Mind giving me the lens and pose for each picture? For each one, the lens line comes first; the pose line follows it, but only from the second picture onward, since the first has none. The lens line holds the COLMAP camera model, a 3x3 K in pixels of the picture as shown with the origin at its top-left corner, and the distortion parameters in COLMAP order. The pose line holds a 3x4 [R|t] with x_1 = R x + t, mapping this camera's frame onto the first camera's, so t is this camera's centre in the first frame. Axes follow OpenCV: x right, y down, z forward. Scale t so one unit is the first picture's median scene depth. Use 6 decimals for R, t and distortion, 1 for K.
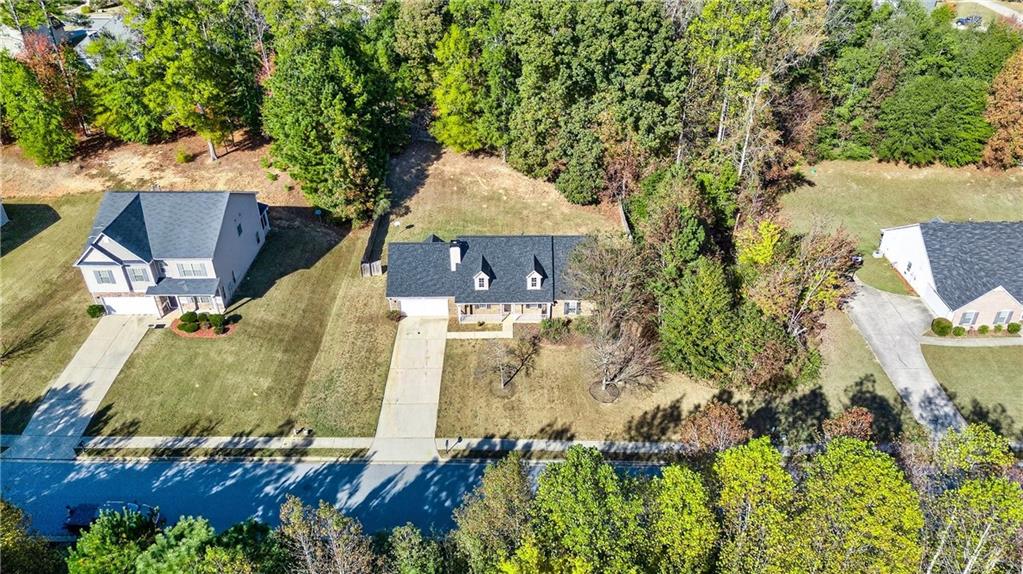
lens RADIAL K [[723.4, 0, 515.3], [0, 723.4, 286.6], [0, 0, 1]] dist [0.046866, -0.001658]
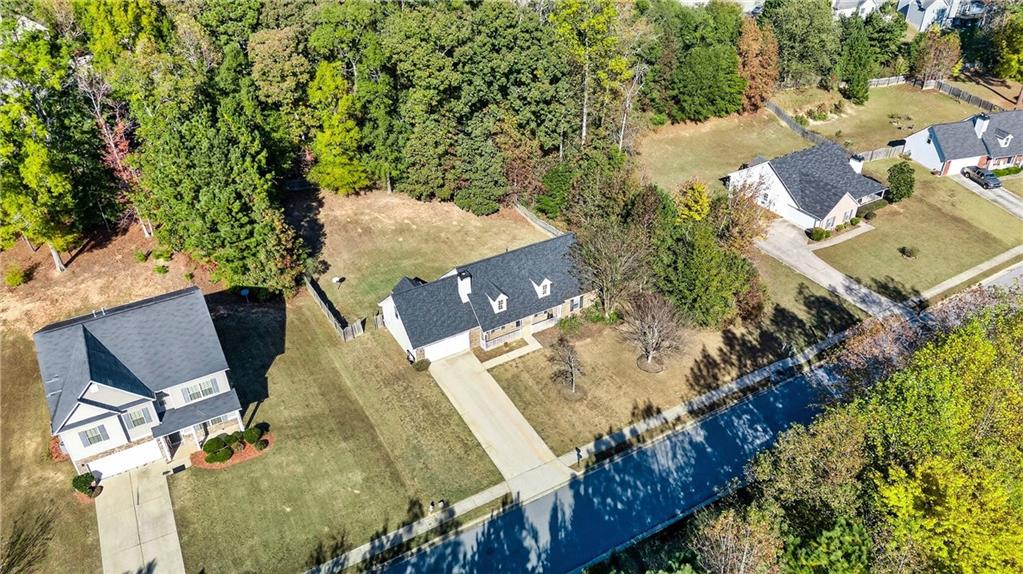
lens RADIAL K [[723.4, 0, 516.0], [0, 723.4, 289.9], [0, 0, 1]] dist [0.046866, -0.001658]
pose [[0.860327, -0.282202, 0.424499, -0.455396], [0.285700, 0.956627, 0.056930, -0.077537], [-0.422153, 0.072301, 0.903637, 0.082340]]
